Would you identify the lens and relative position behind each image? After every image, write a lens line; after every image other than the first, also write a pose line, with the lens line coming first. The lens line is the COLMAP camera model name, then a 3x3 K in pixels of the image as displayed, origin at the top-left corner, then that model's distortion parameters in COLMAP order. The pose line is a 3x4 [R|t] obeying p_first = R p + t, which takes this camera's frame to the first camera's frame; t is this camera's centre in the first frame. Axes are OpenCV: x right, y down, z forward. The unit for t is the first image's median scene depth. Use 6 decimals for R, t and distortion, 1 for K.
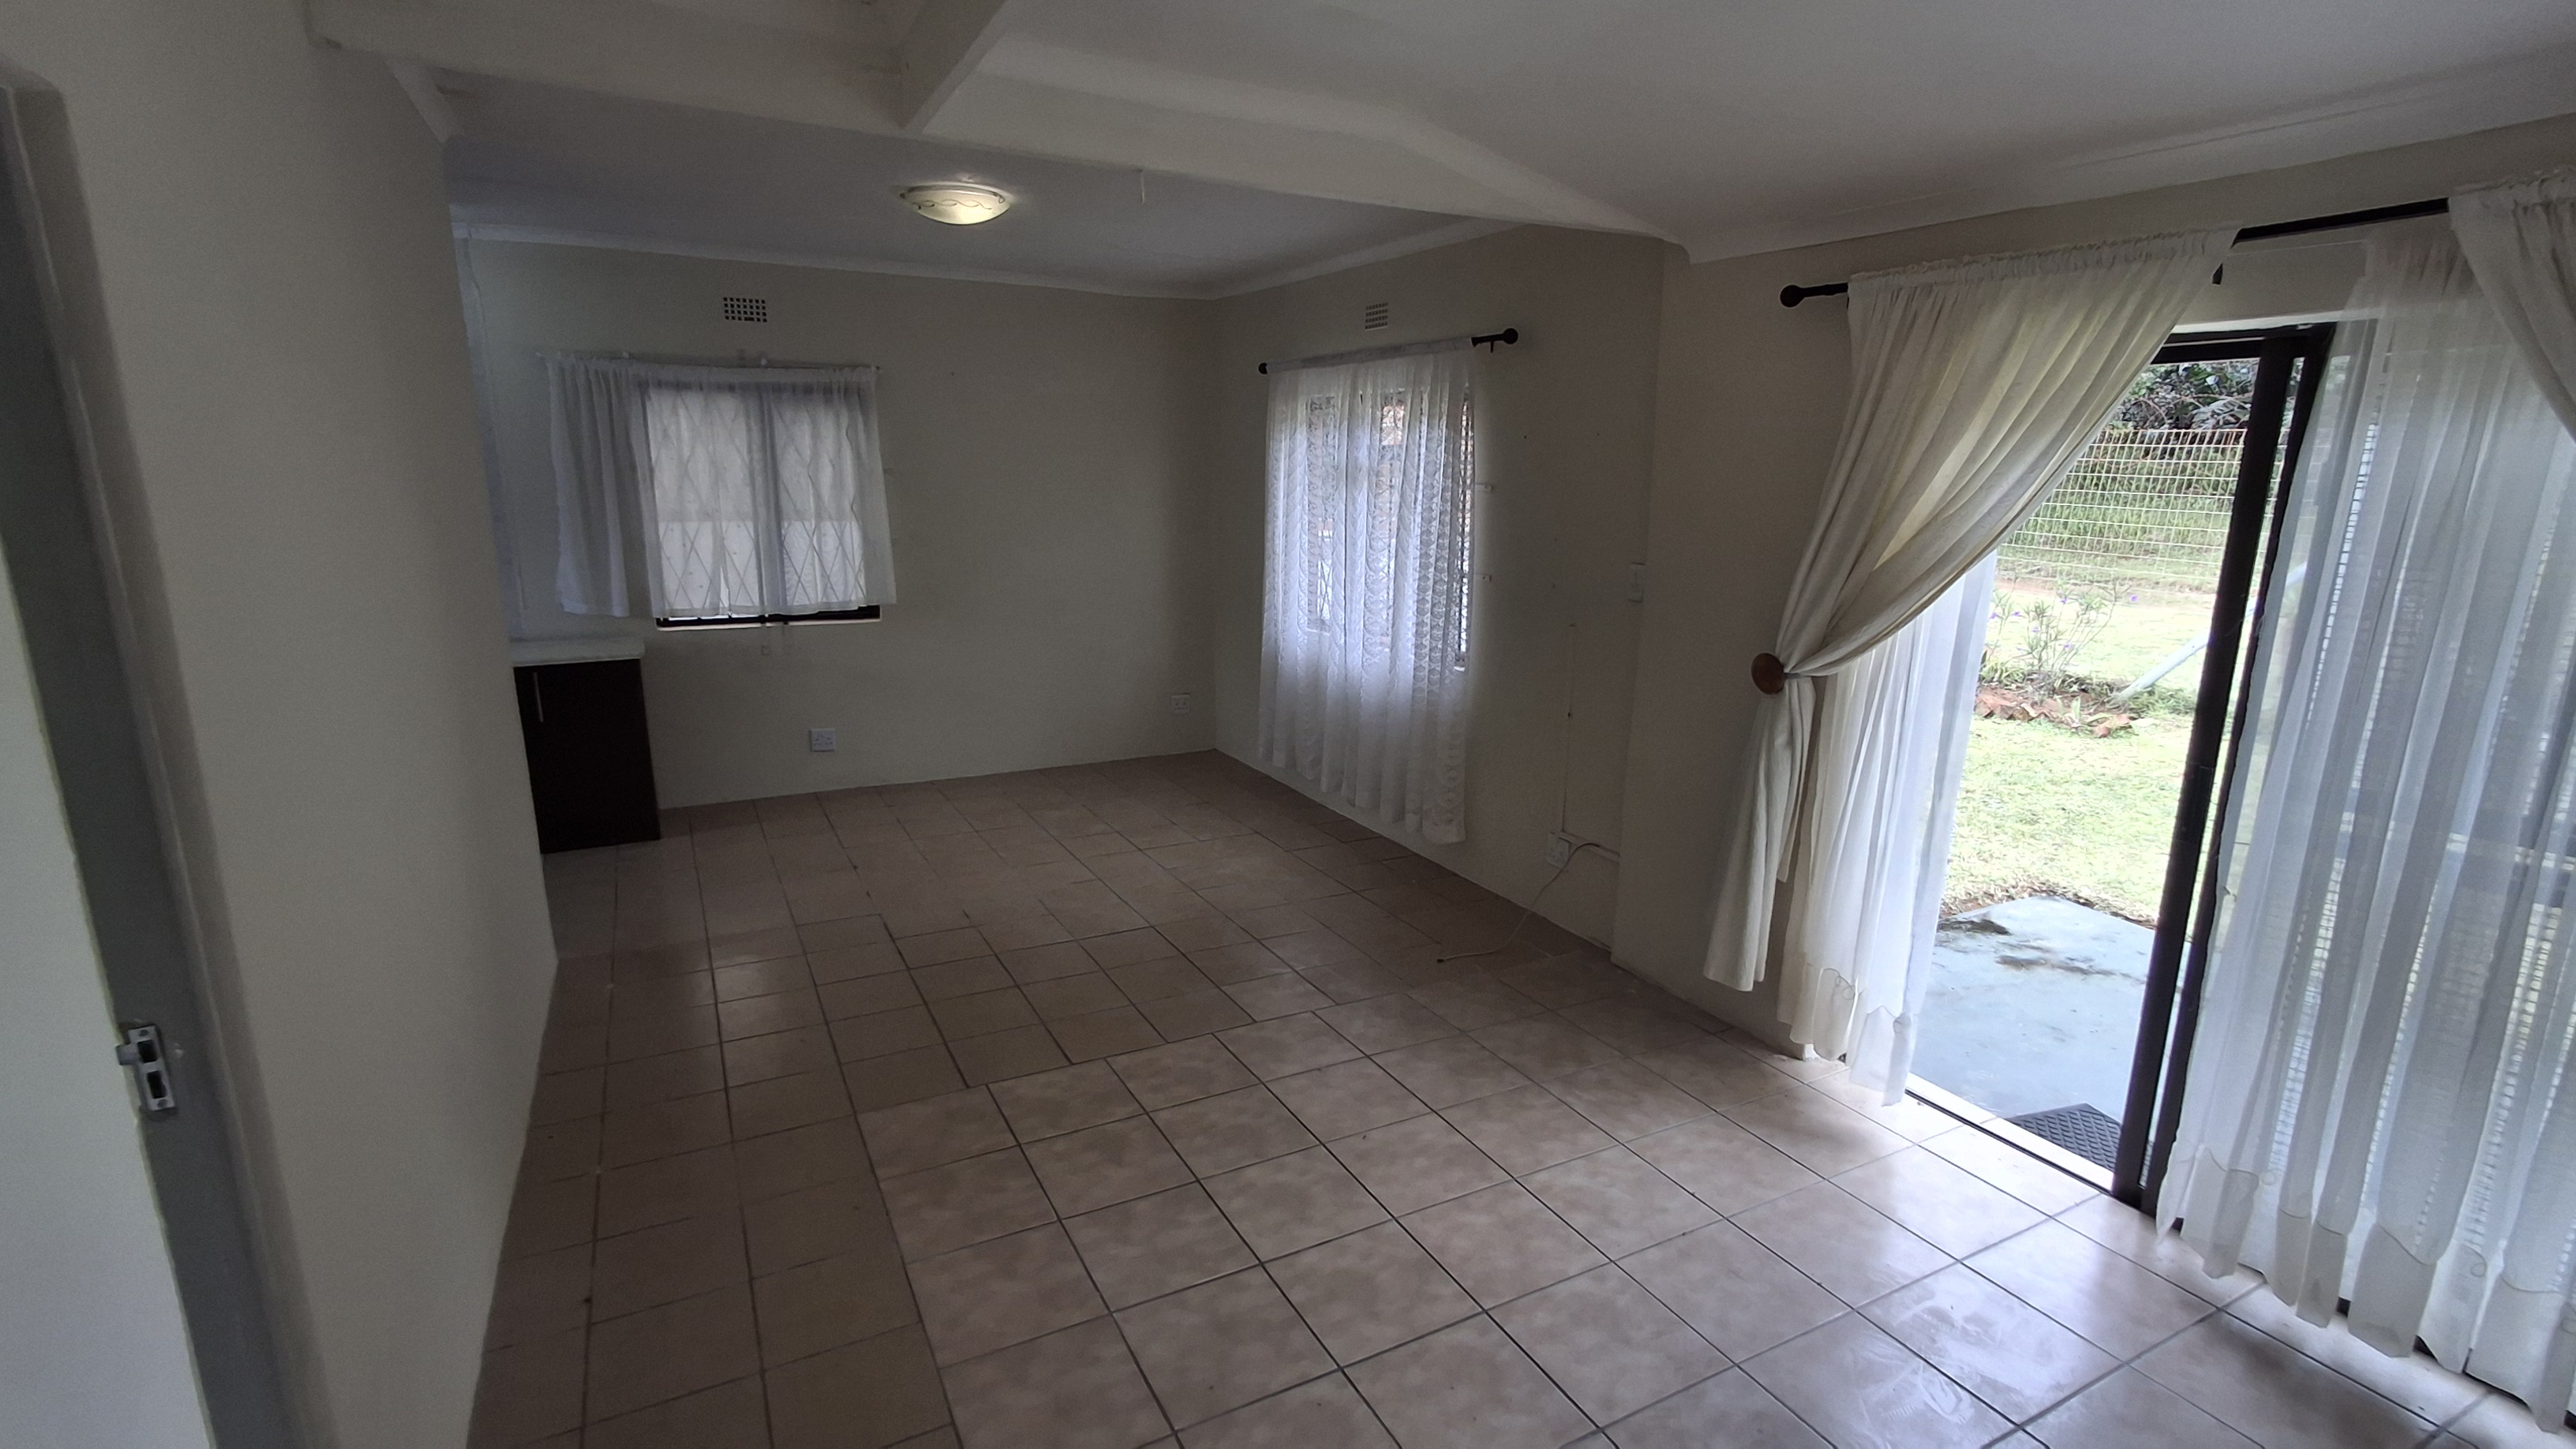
lens RADIAL K [[1177.3, 0, 1274.7], [0, 1177.3, 738.5], [0, 0, 1]] dist [-0.002211, -0.000197]
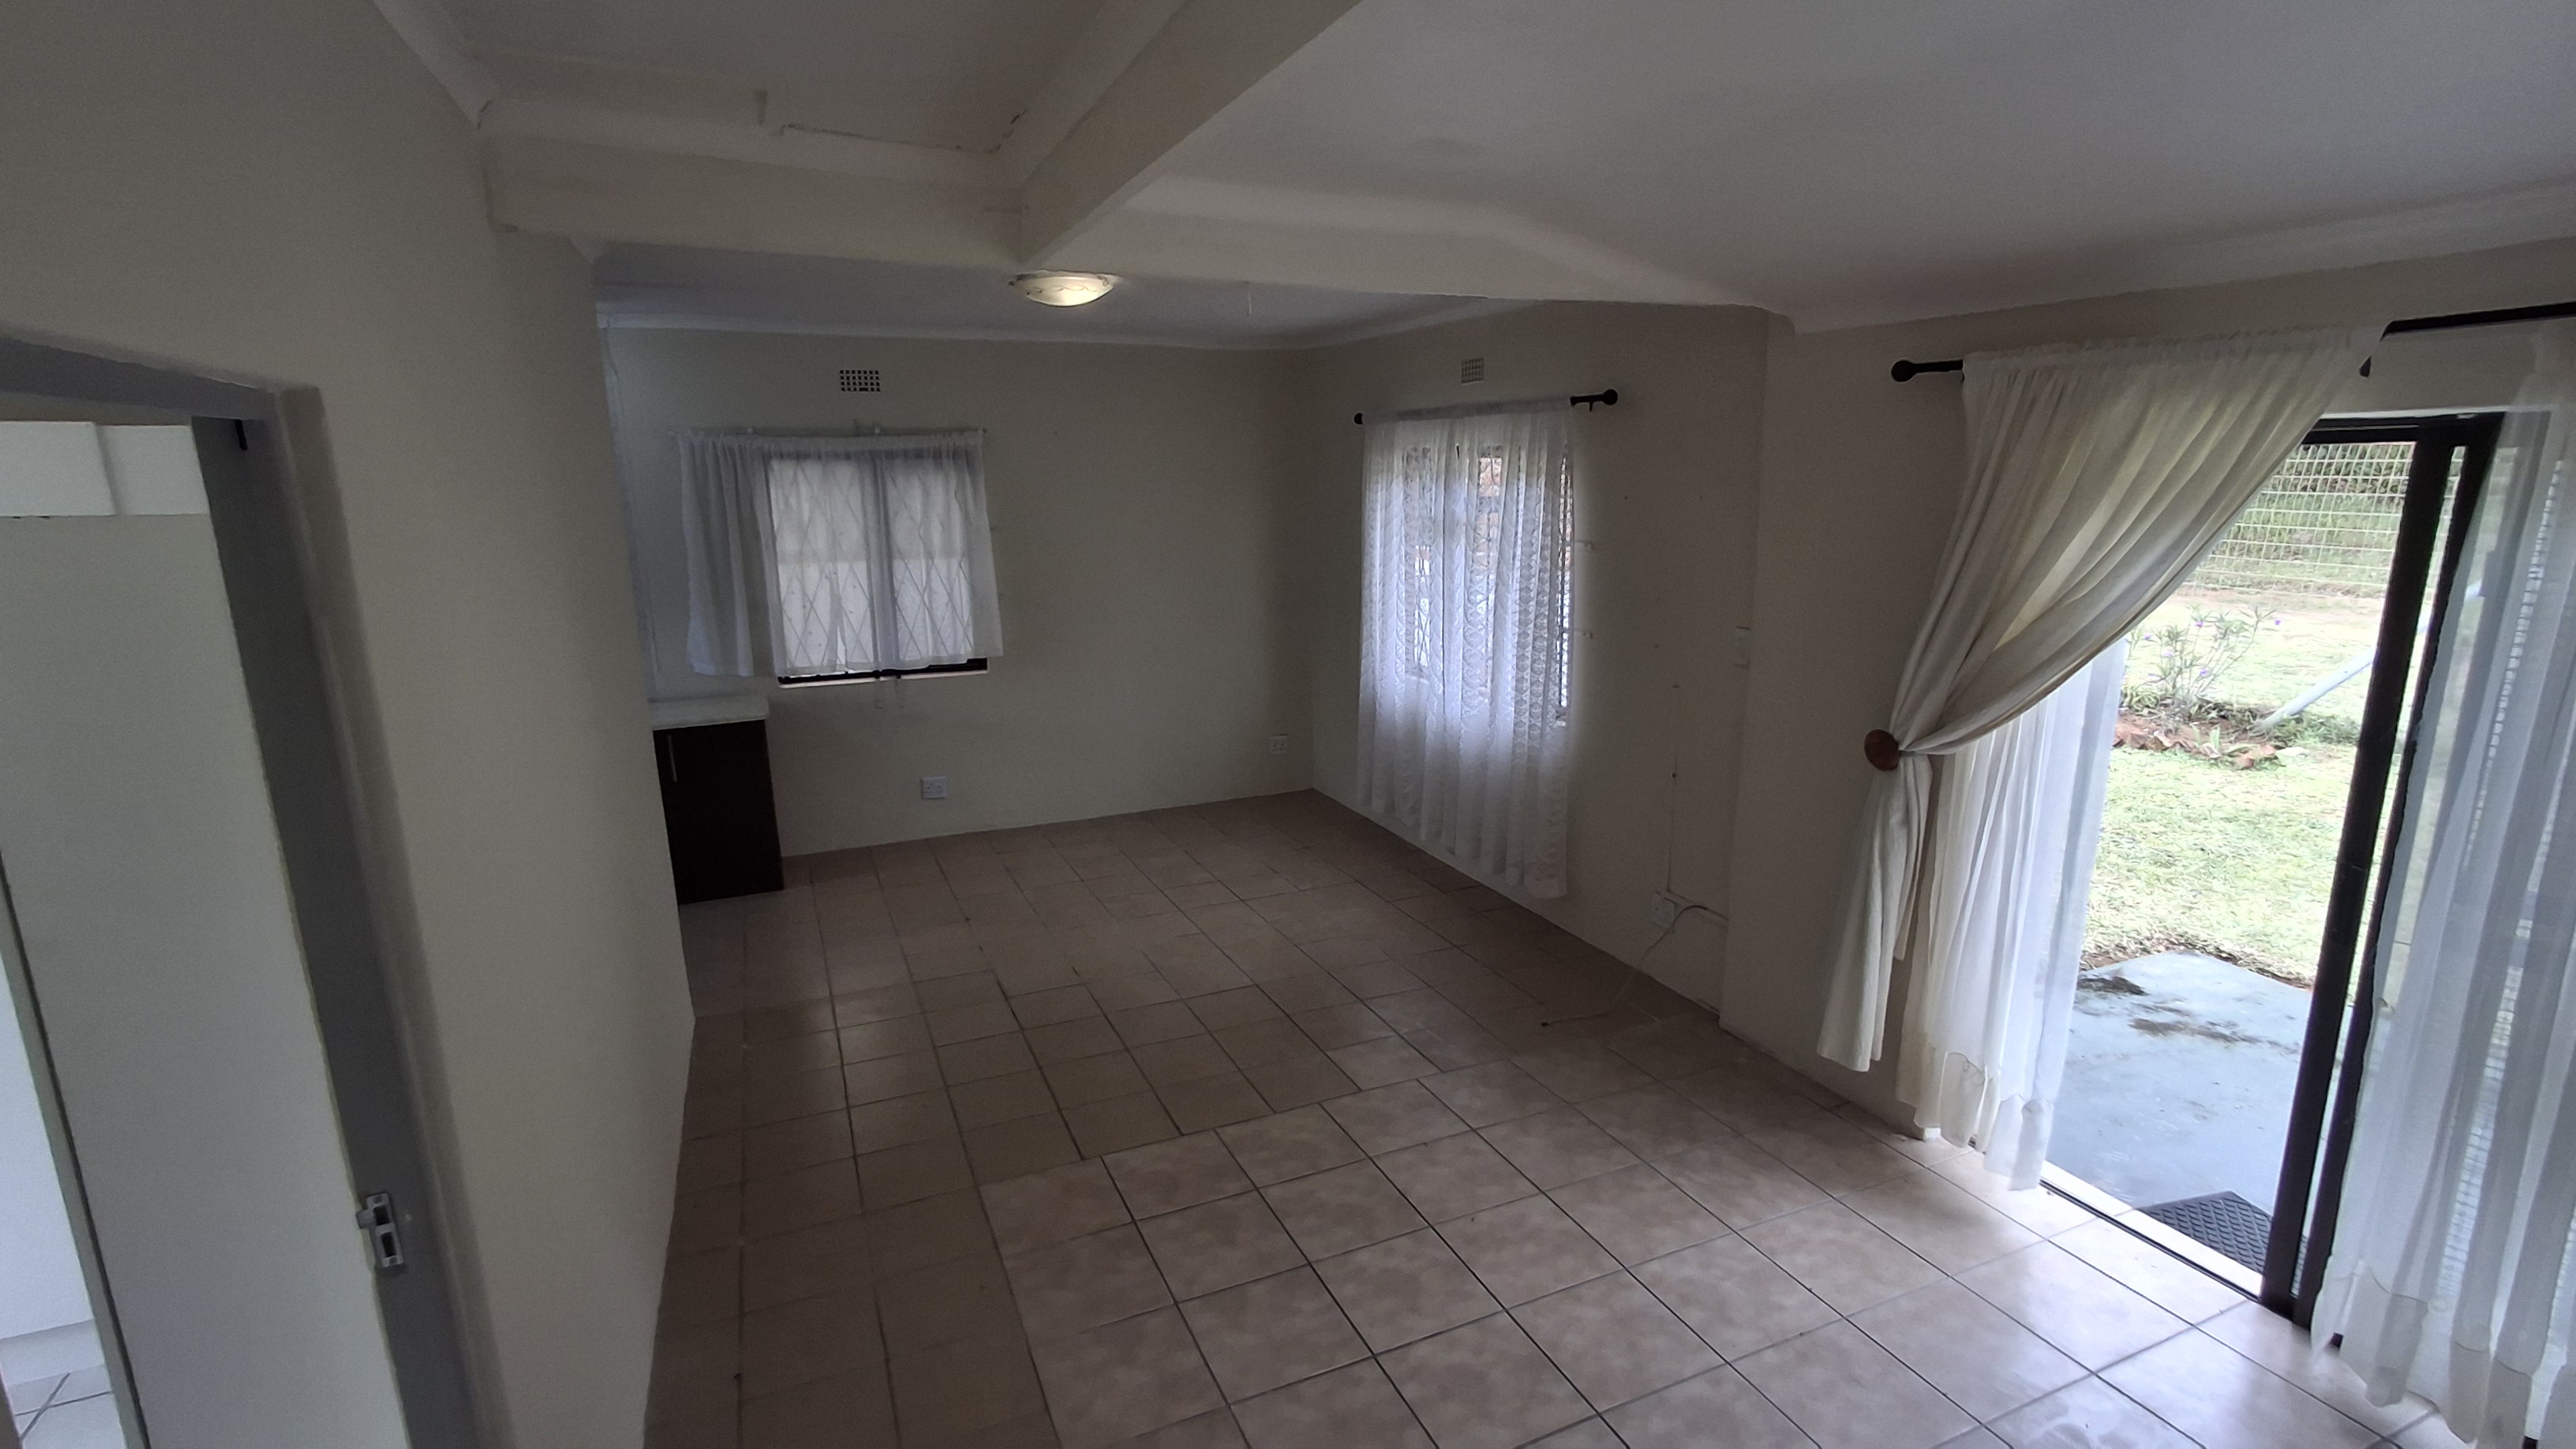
lens RADIAL K [[1181.2, 0, 1278.8], [0, 1181.2, 737.3], [0, 0, 1]] dist [-0.008926, 0.009343]
pose [[0.997242, -0.009202, -0.073650, -0.010066], [0.008802, 0.999945, -0.005757, -0.061568], [0.073699, 0.005092, 0.997268, -0.018315]]
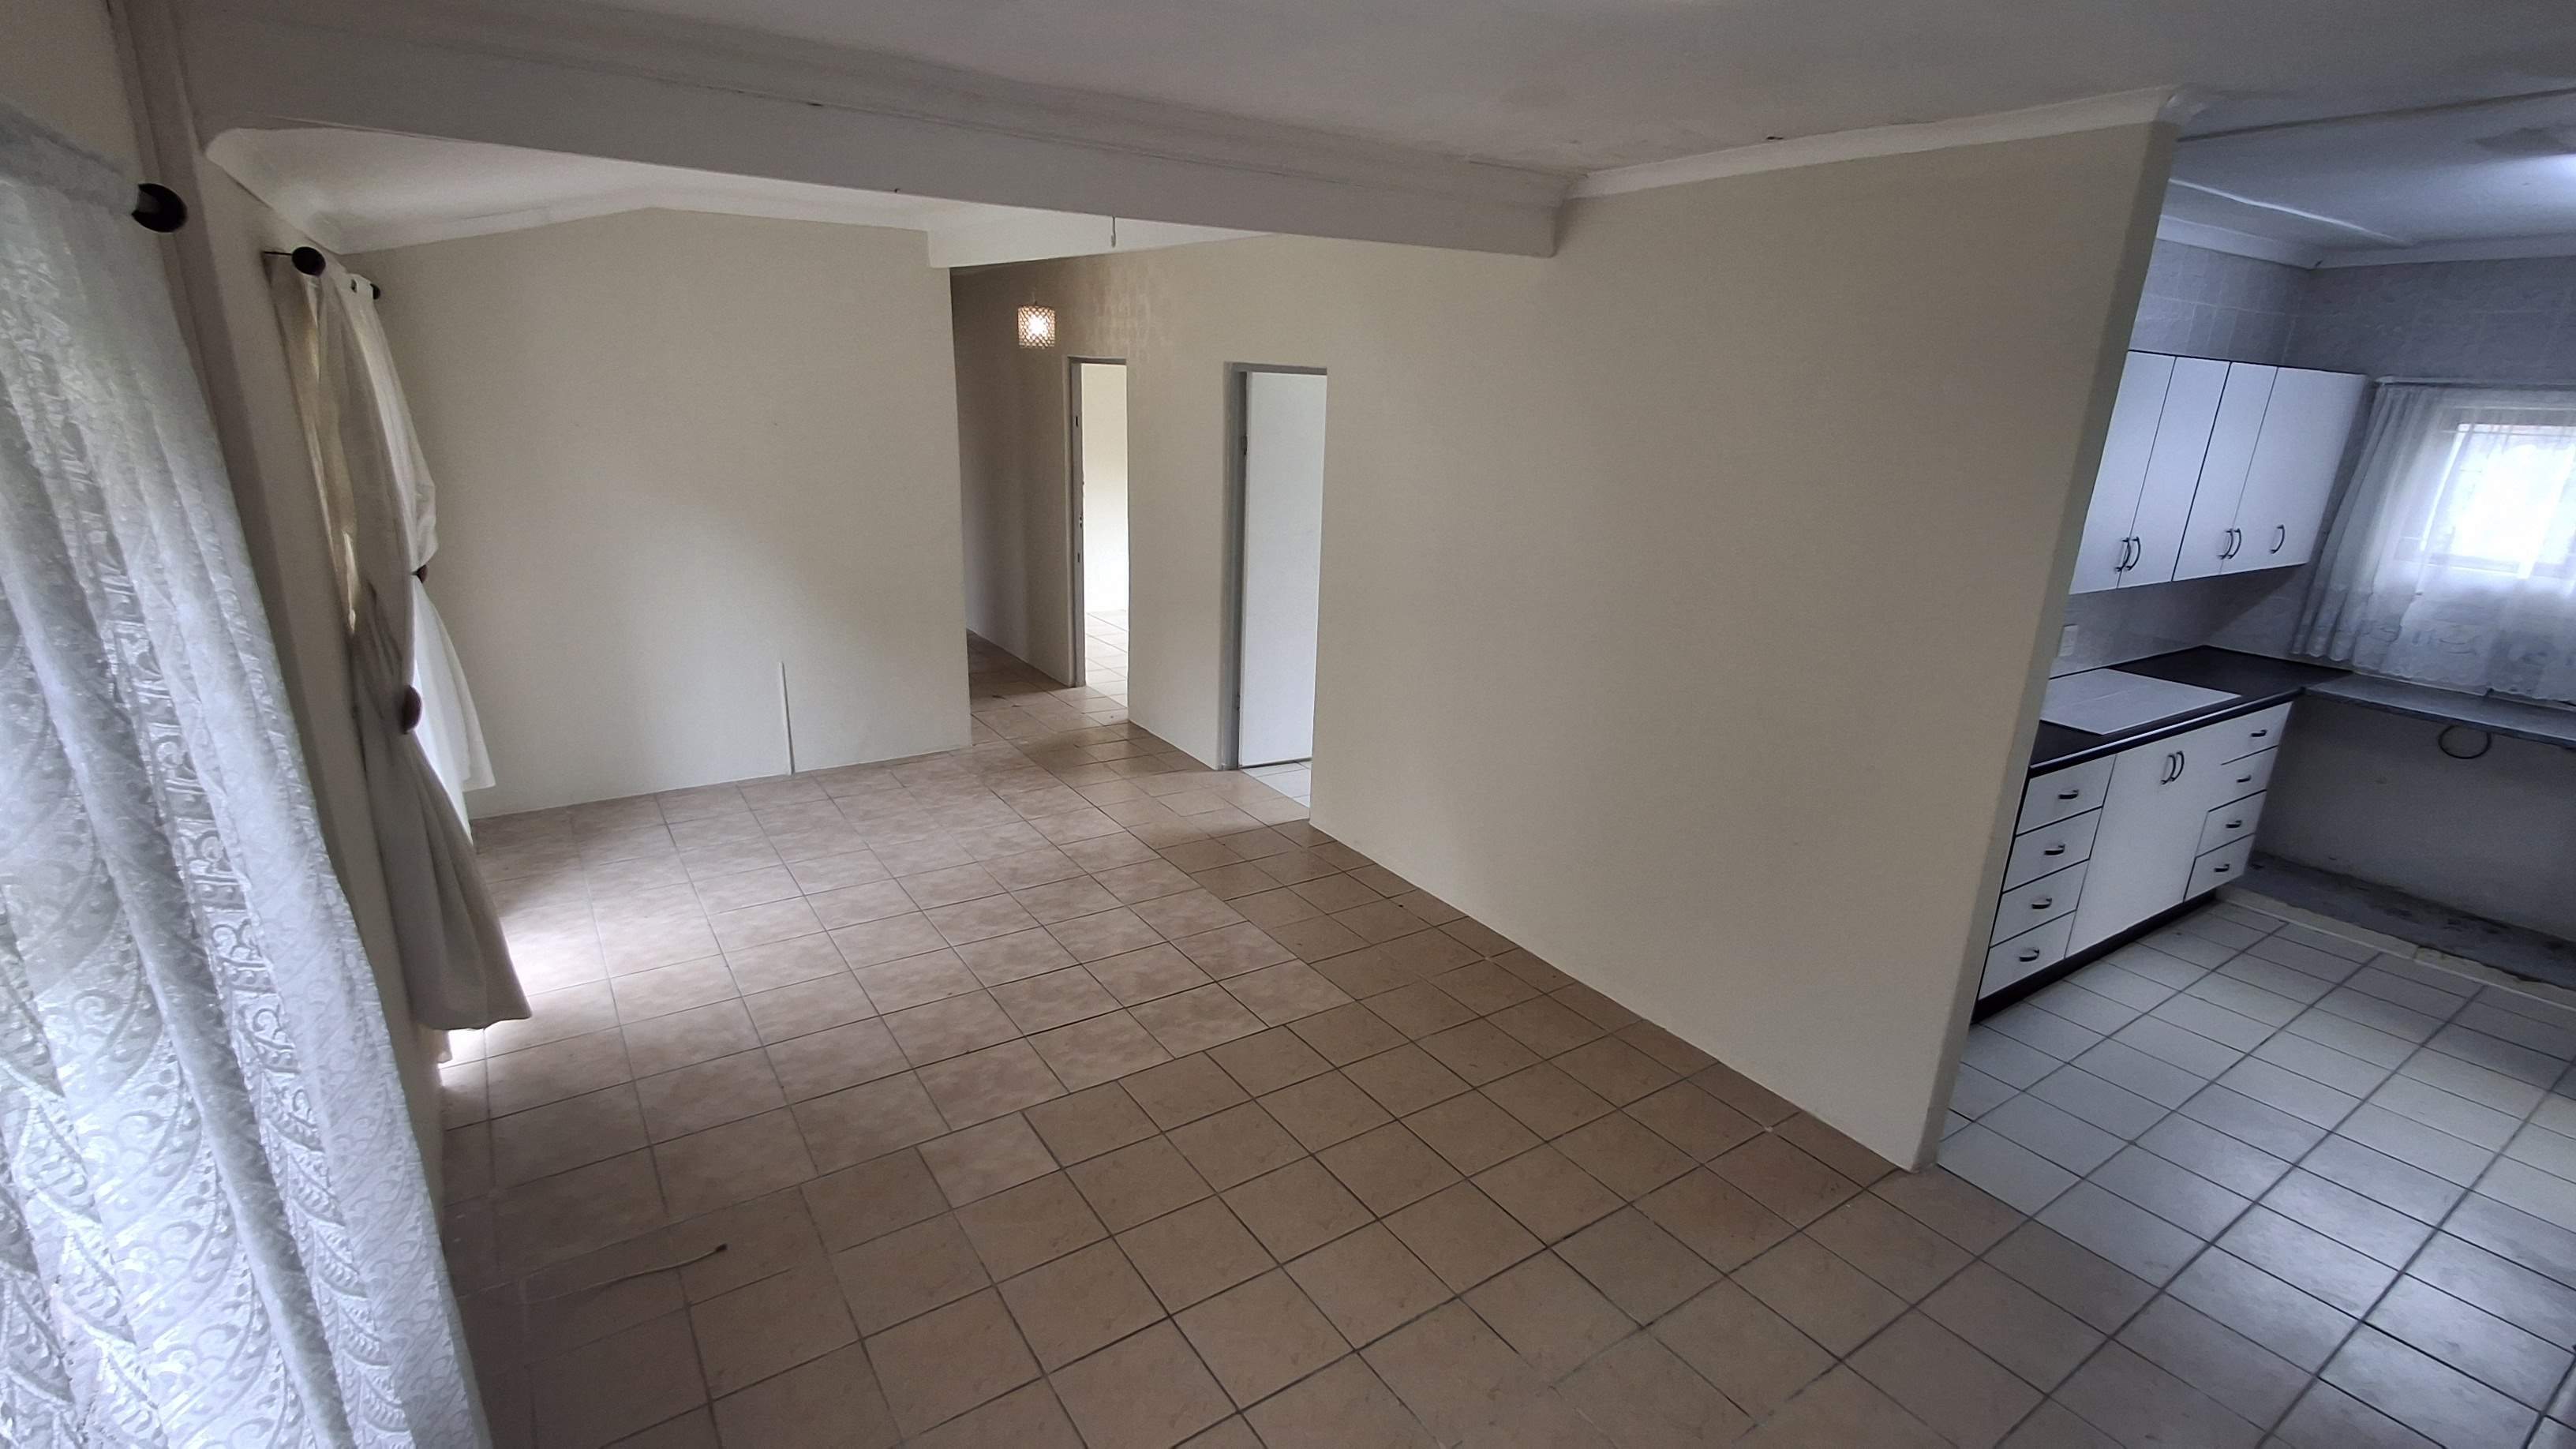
lens RADIAL K [[1181.2, 0, 1278.8], [0, 1181.2, 737.3], [0, 0, 1]] dist [-0.008926, 0.009343]
pose [[-0.992708, -0.012695, -0.119871, -0.106022], [-0.071669, 0.861740, 0.502263, -0.500057], [0.096921, 0.507191, -0.856366, 1.748812]]
